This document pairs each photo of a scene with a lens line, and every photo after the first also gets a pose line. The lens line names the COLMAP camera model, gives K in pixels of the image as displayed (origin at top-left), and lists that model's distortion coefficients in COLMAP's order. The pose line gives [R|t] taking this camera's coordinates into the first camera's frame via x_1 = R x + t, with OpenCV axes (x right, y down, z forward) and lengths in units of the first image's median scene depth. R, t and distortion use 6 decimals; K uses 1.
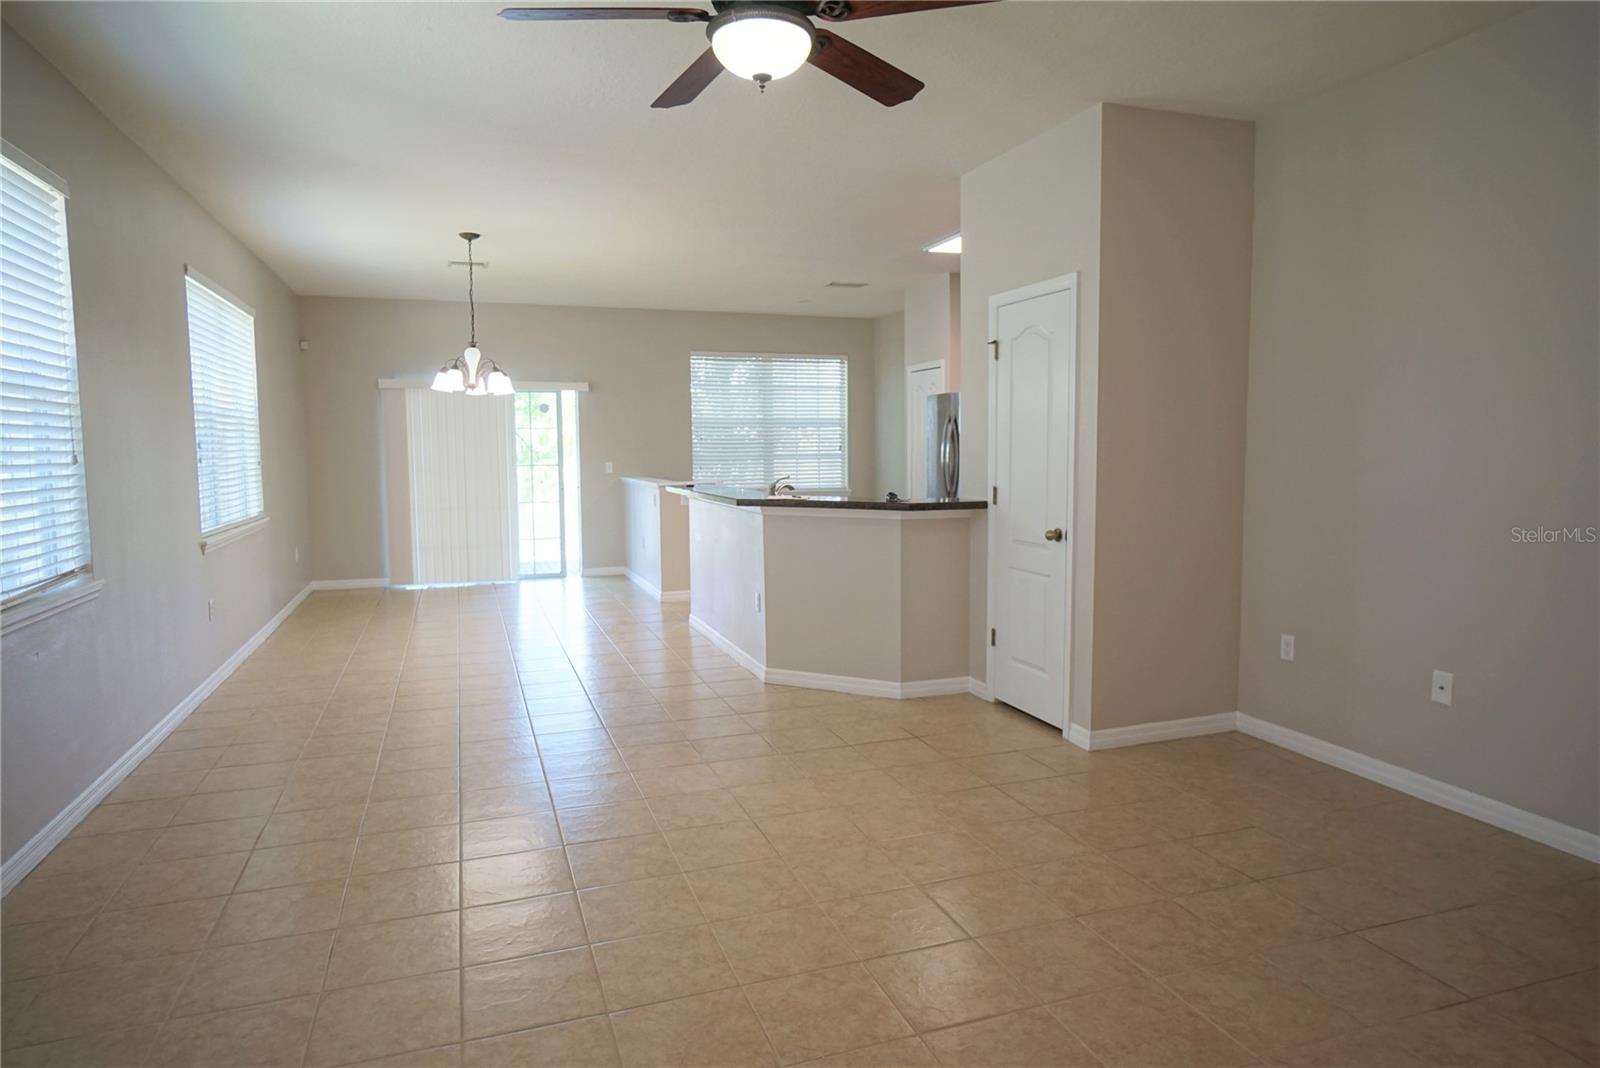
lens RADIAL K [[951.4, 0, 800.0], [0, 951.4, 534.0], [0, 0, 1]] dist [-0.029905, 0.044253]
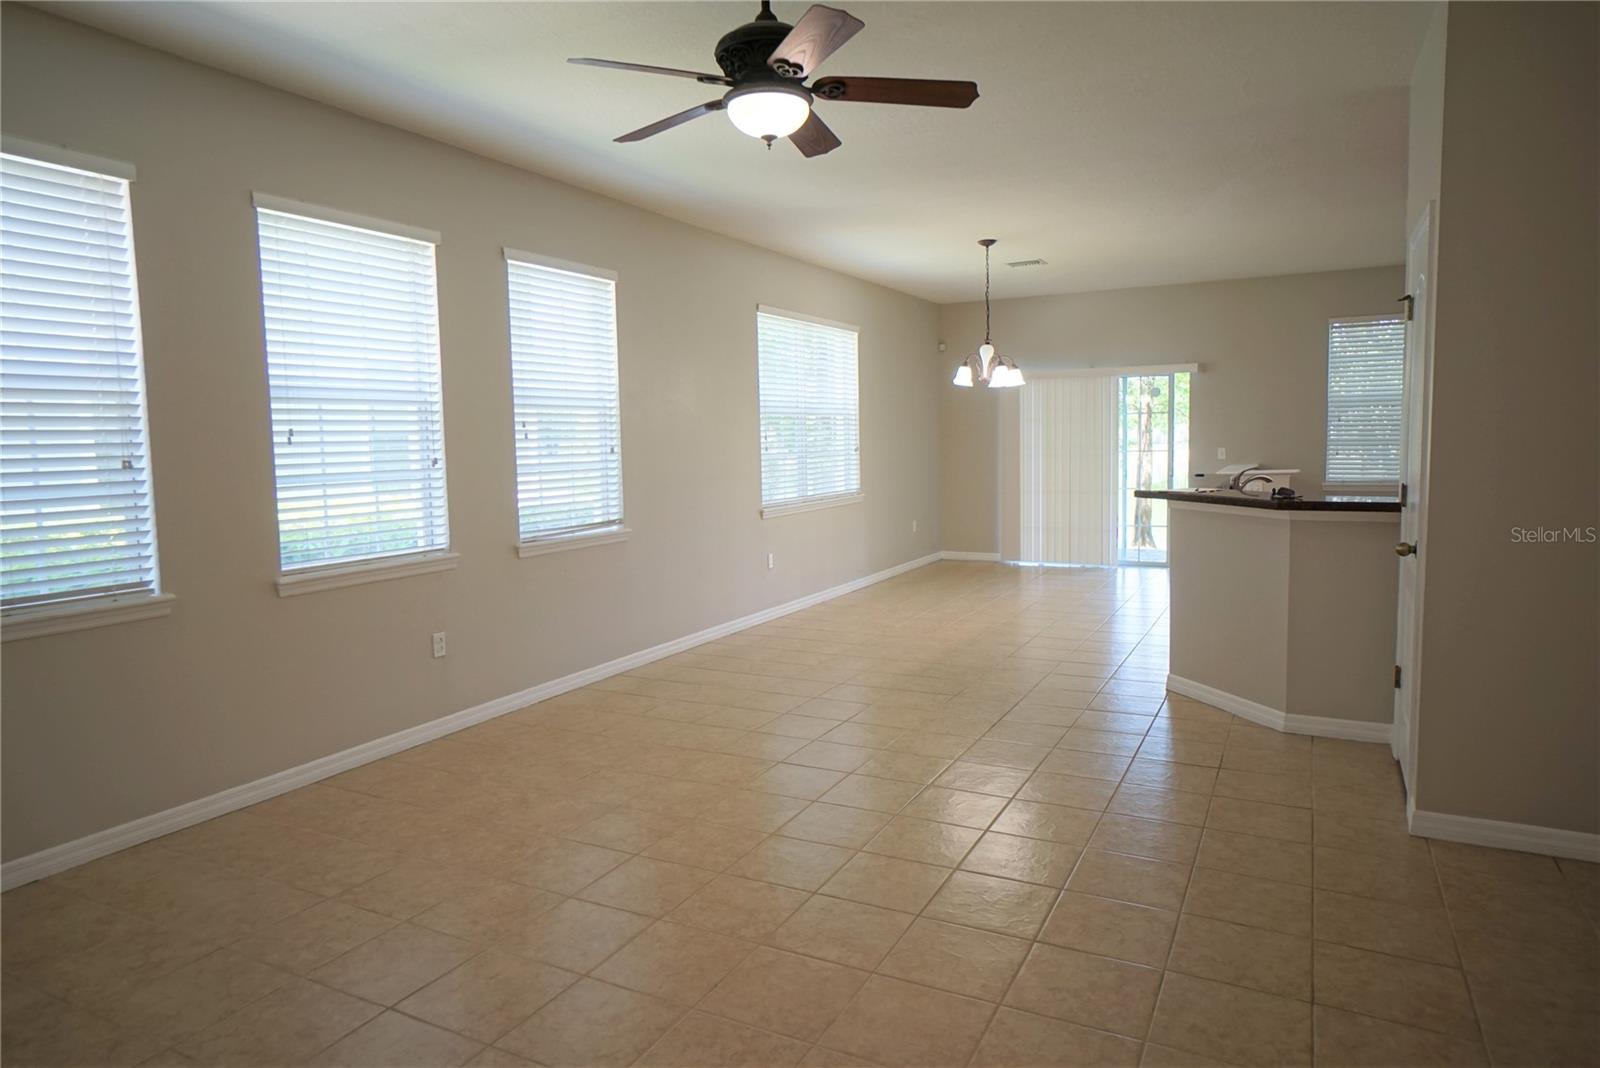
lens RADIAL K [[987.8, 0, 800.0], [0, 987.8, 534.0], [0, 0, 1]] dist [0.005458, 0.004790]
pose [[0.683624, 0.063698, -0.727049, 0.415833], [-0.052807, 0.997890, 0.037774, -0.012135], [0.727921, 0.012570, 0.685546, 0.076004]]
